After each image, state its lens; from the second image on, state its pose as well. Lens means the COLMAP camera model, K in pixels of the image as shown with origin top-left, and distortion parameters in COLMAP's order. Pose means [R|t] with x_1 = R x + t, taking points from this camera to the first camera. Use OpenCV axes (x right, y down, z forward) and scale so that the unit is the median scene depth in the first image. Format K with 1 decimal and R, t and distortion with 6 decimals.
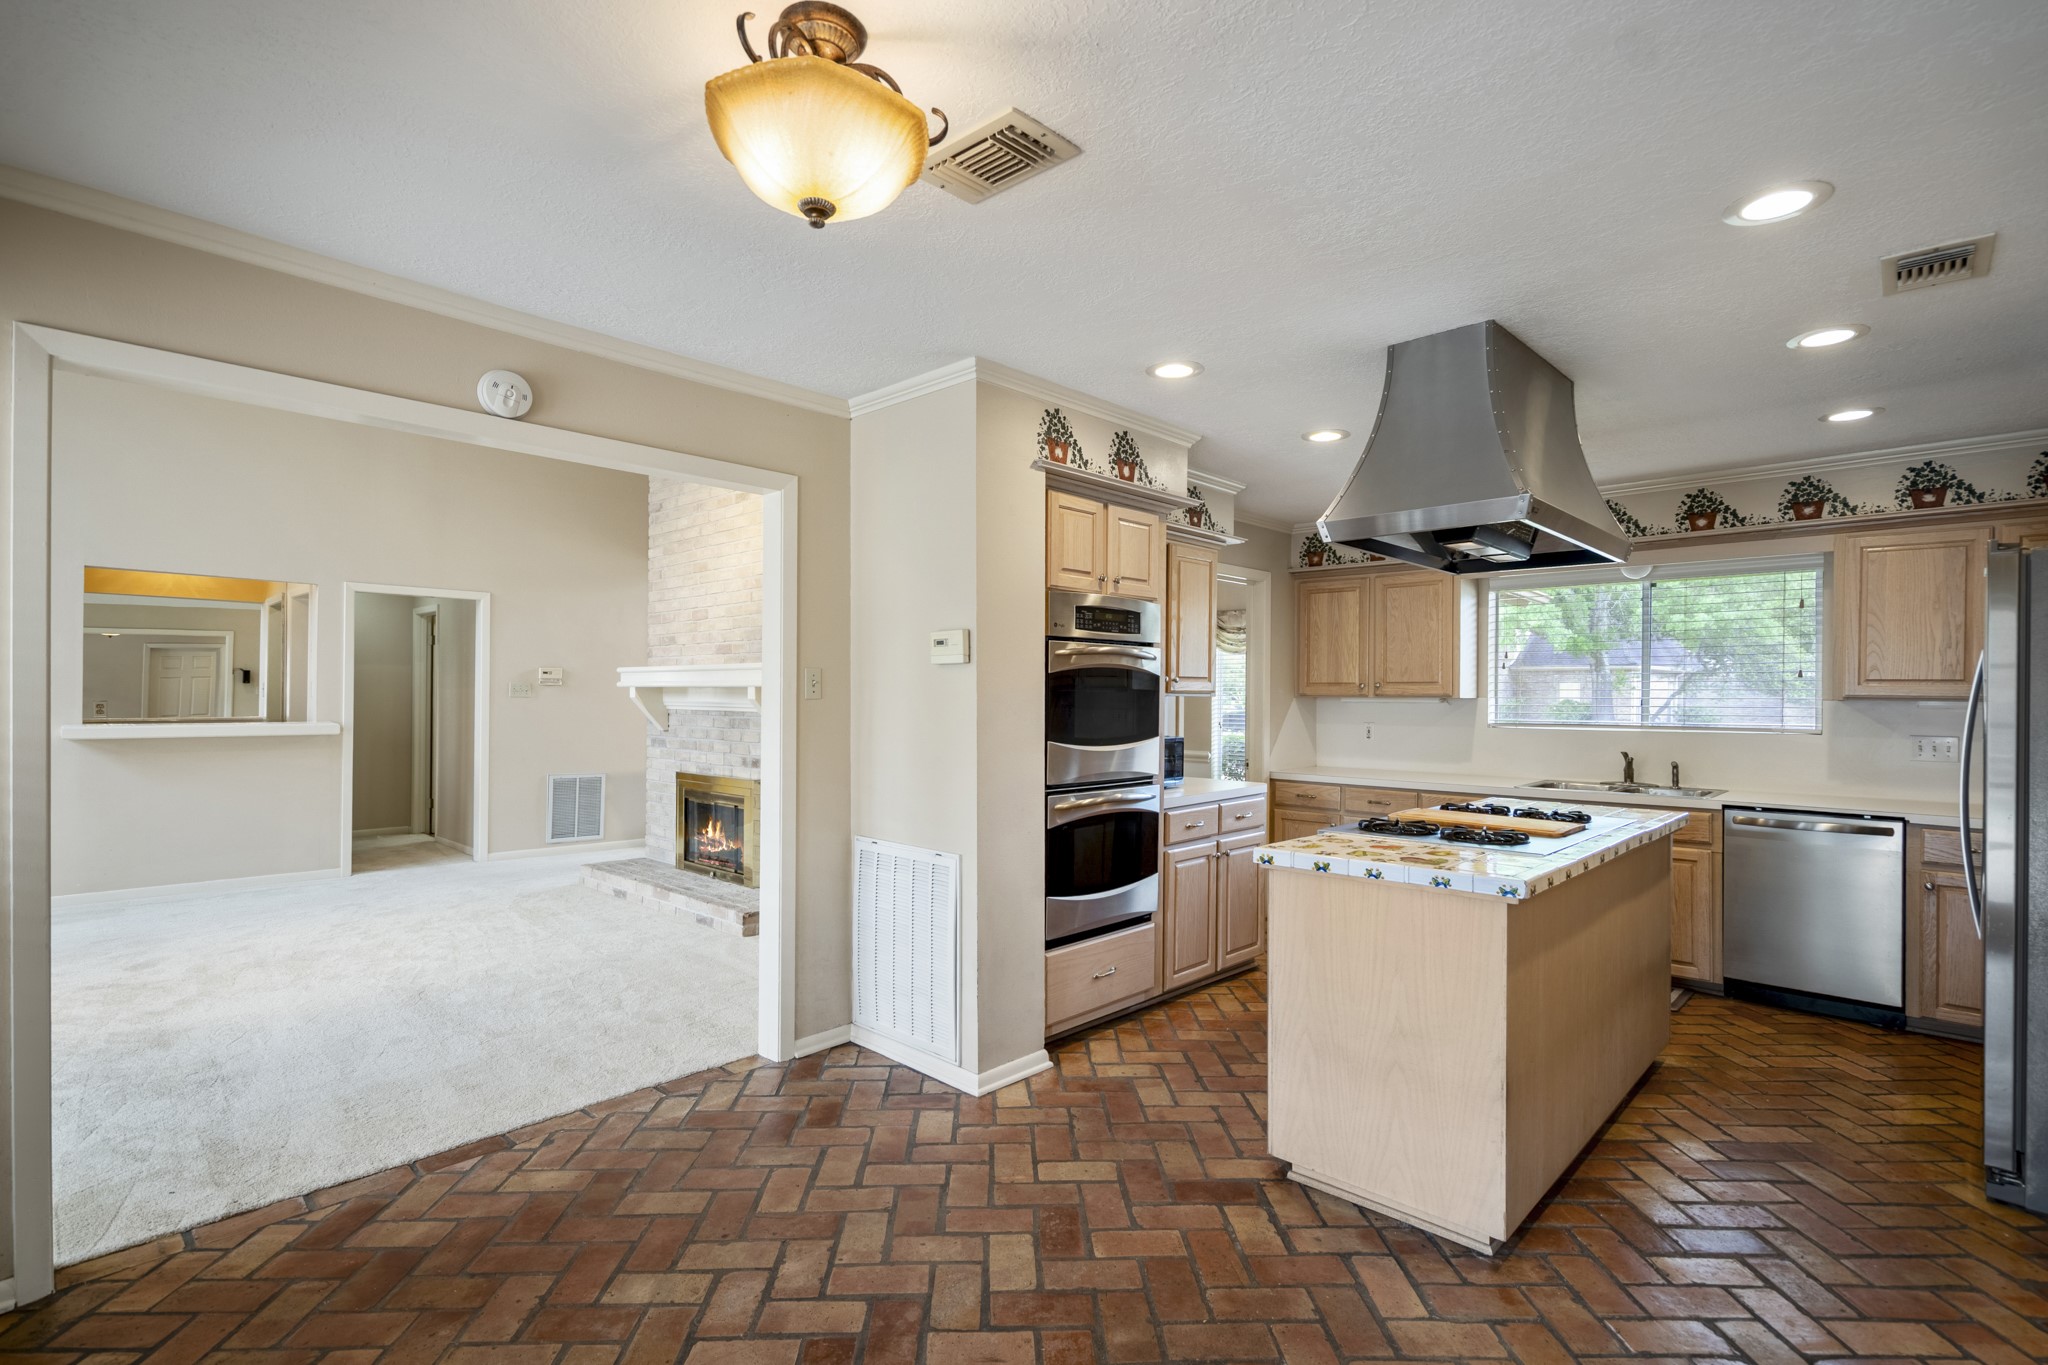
lens RADIAL K [[958.9, 0, 1028.7], [0, 958.9, 711.6], [0, 0, 1]] dist [0.005463, 0.000755]
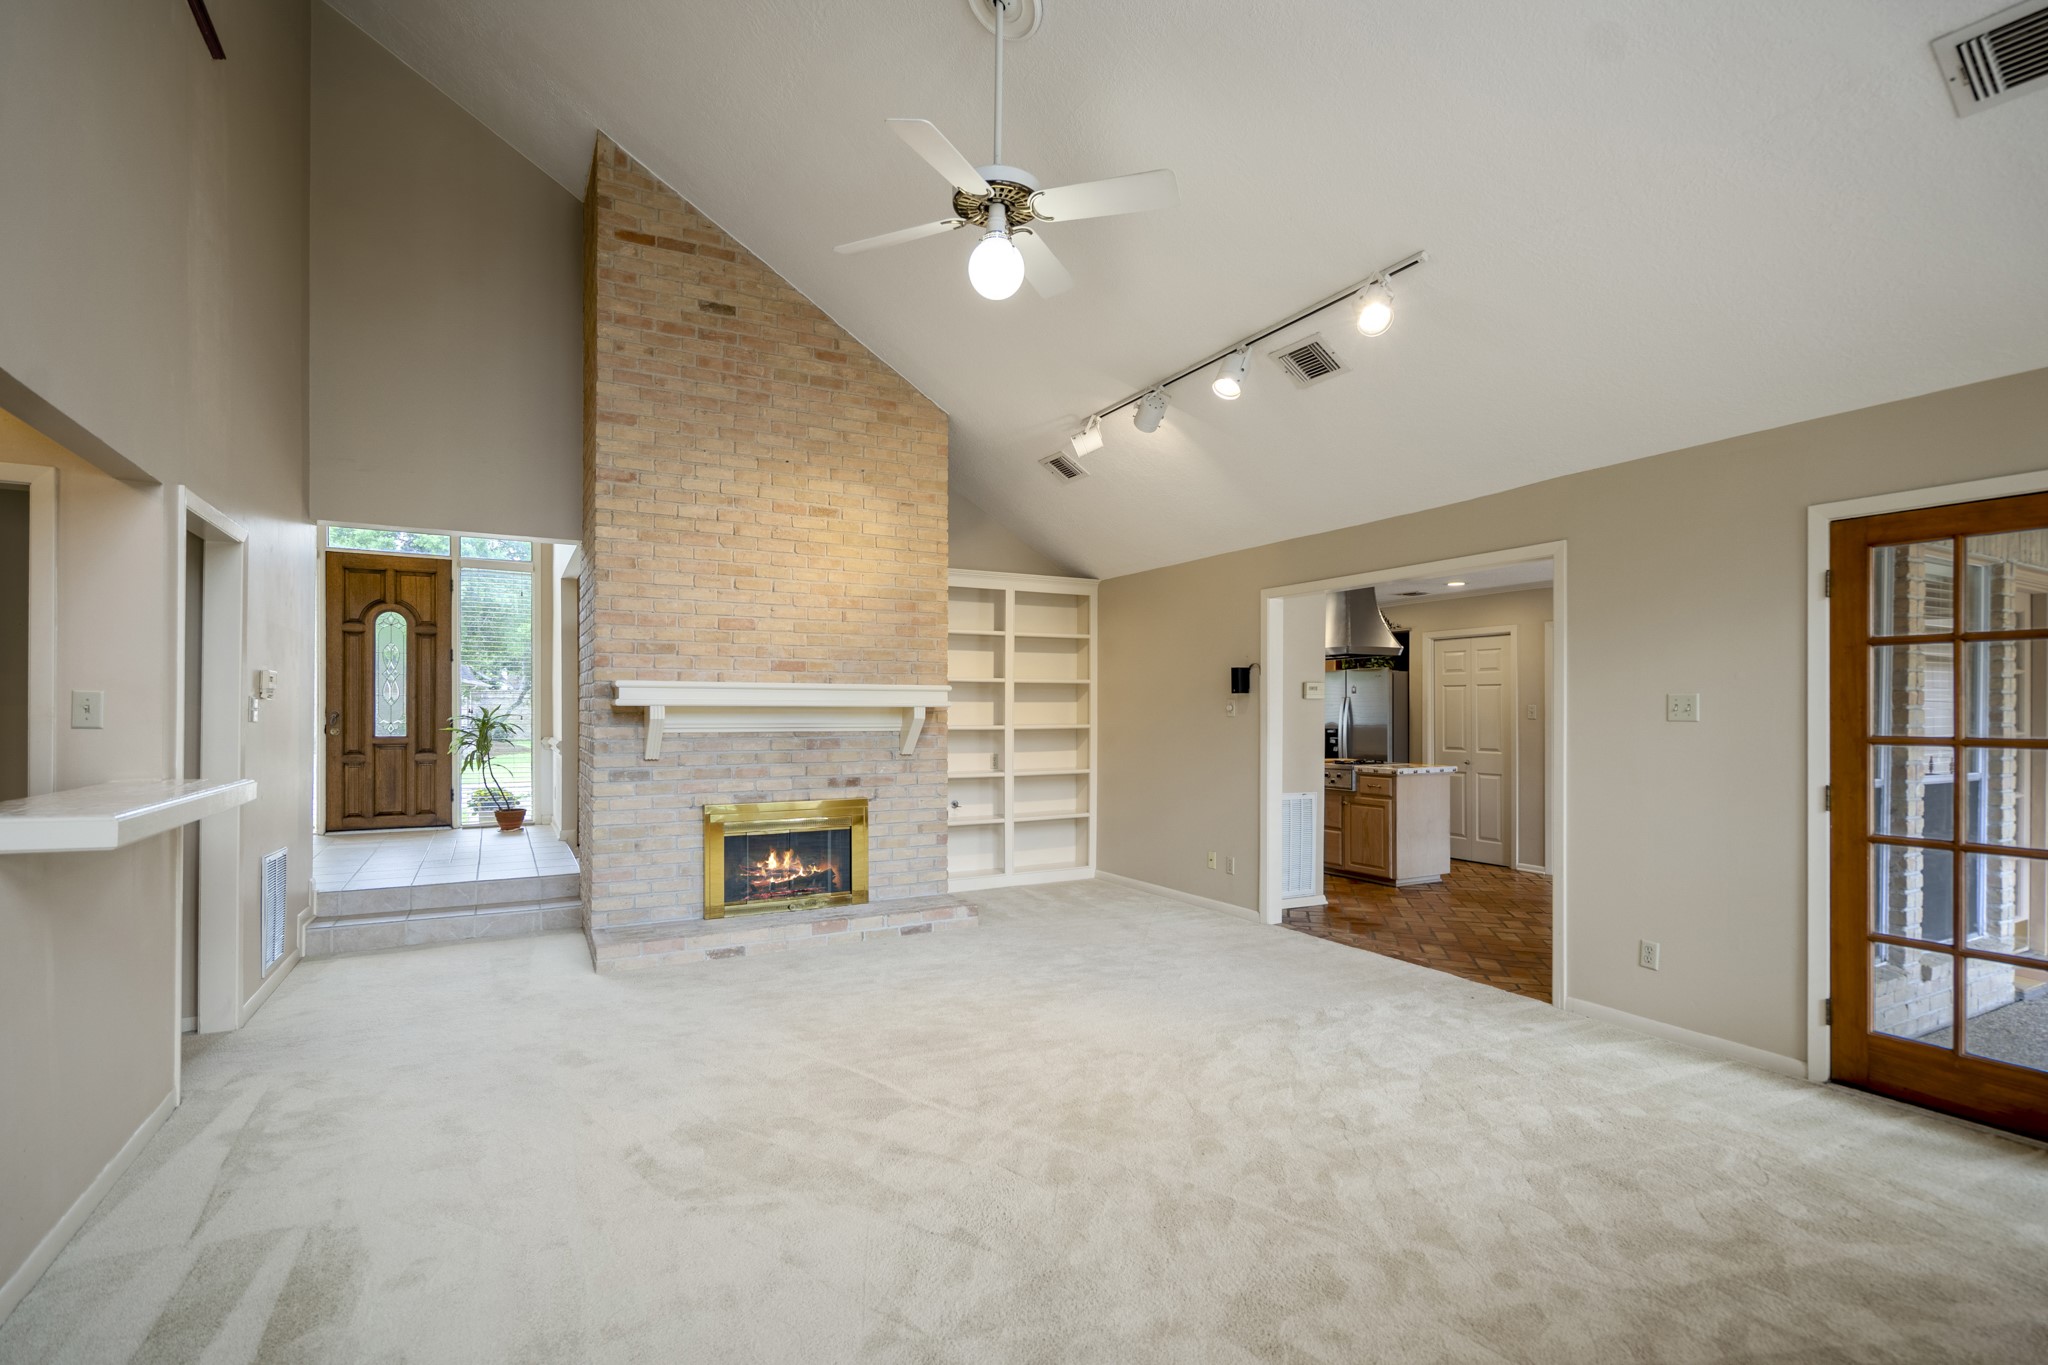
lens RADIAL K [[958.9, 0, 1015.9], [0, 958.9, 715.2], [0, 0, 1]] dist [0.005463, 0.000755]
pose [[0.302136, -0.014189, 0.953159, -1.100363], [0.010158, 0.999880, 0.011664, -0.024631], [-0.953211, 0.006158, 0.302244, 0.485379]]
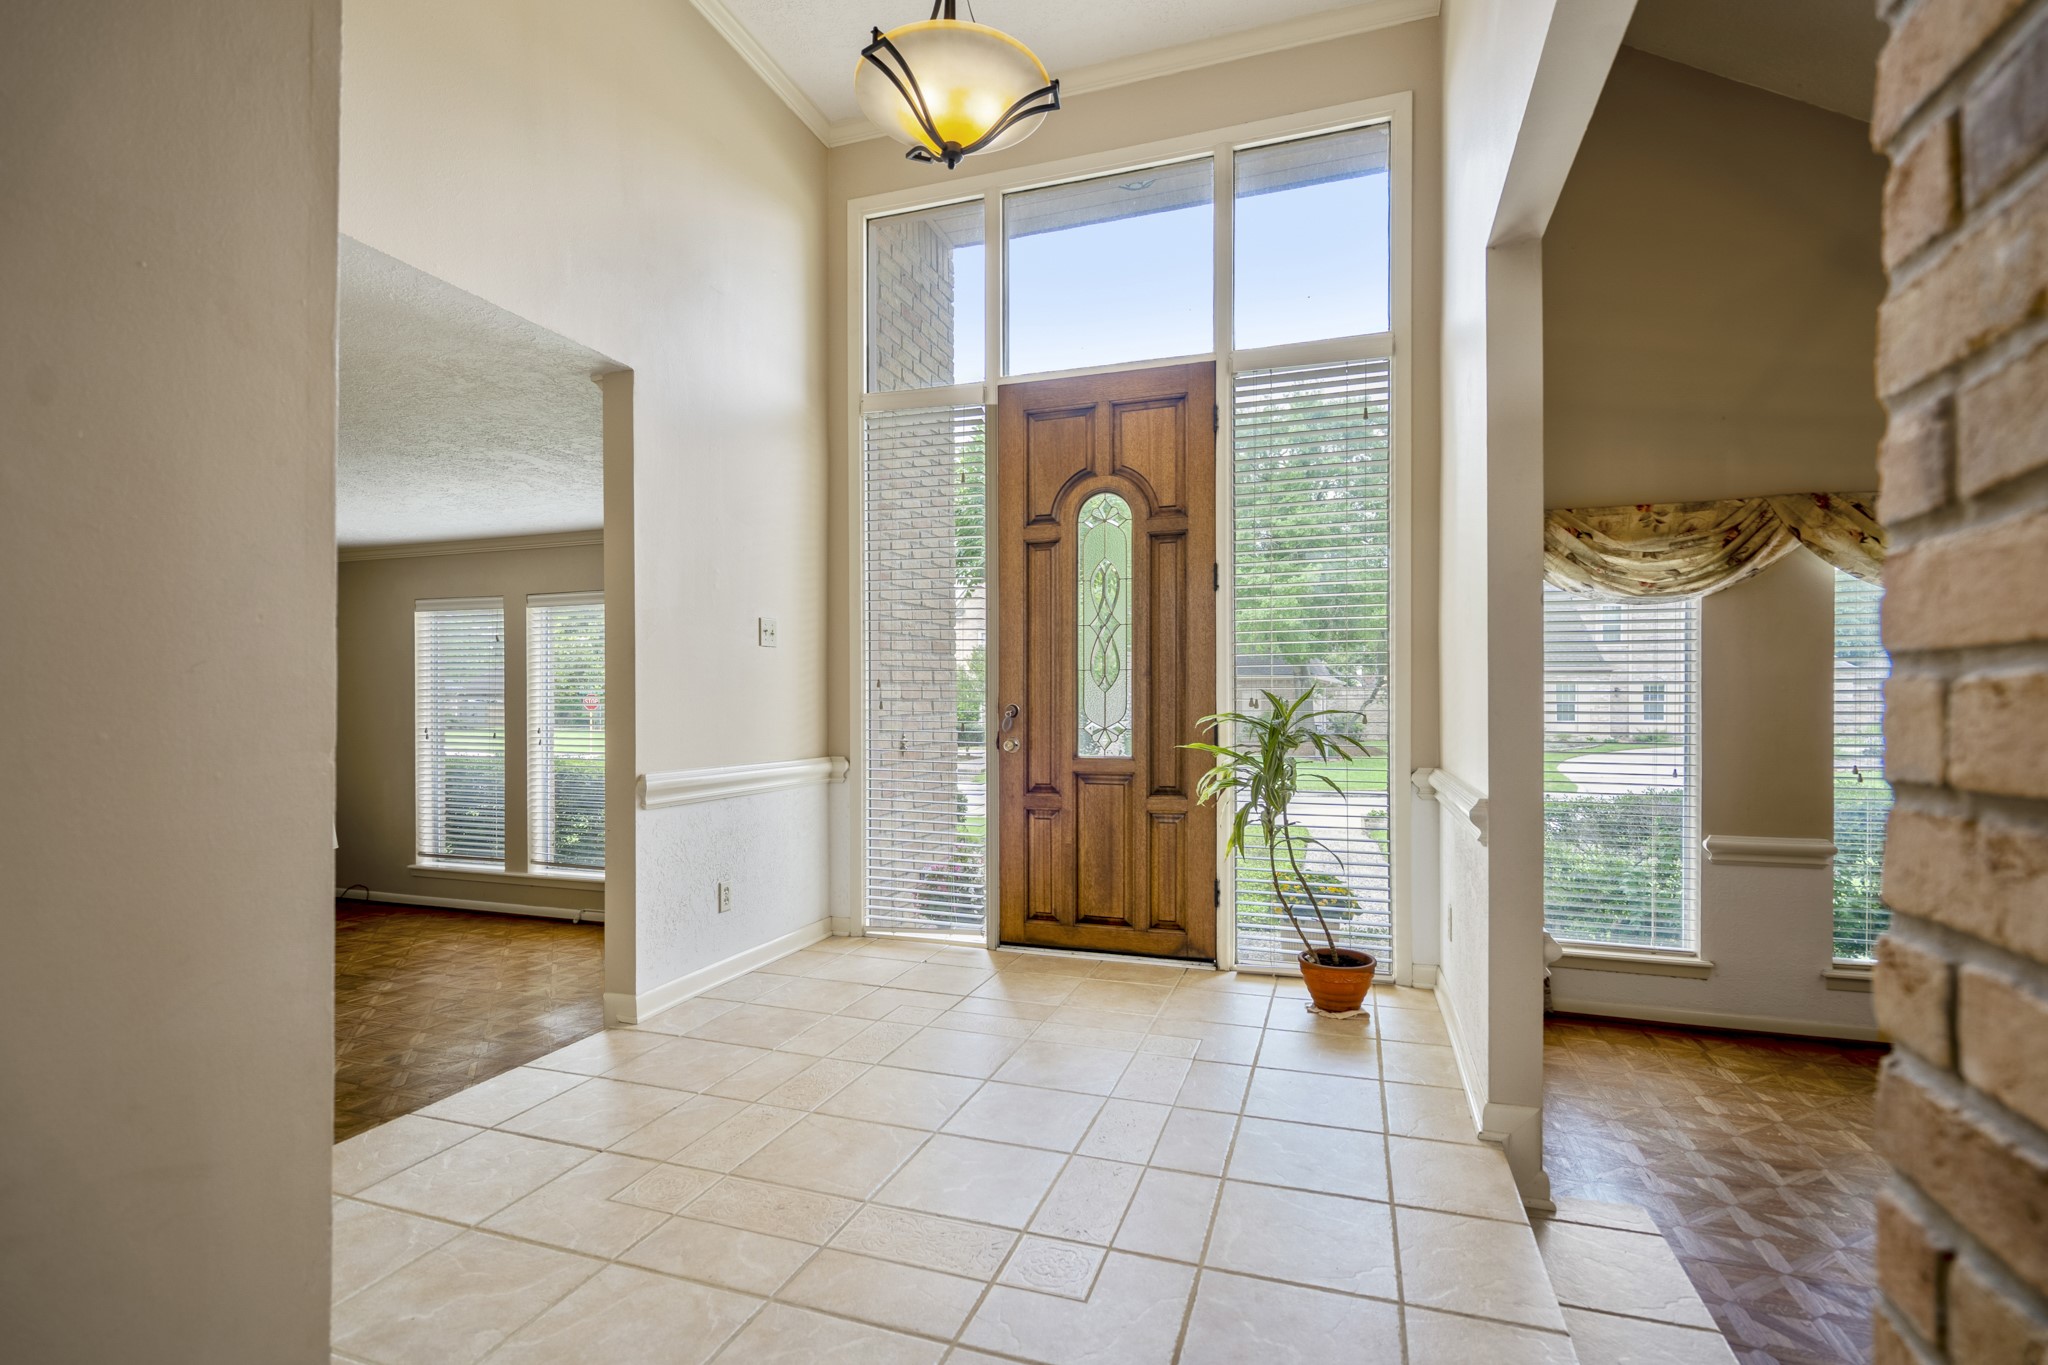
lens RADIAL K [[958.9, 0, 1027.0], [0, 958.9, 700.7], [0, 0, 1]] dist [0.005463, 0.000755]
pose [[0.905605, -0.005890, 0.424081, -0.435009], [0.012173, 0.999853, -0.012109, -0.018914], [-0.423948, 0.016128, 0.905543, 1.136908]]
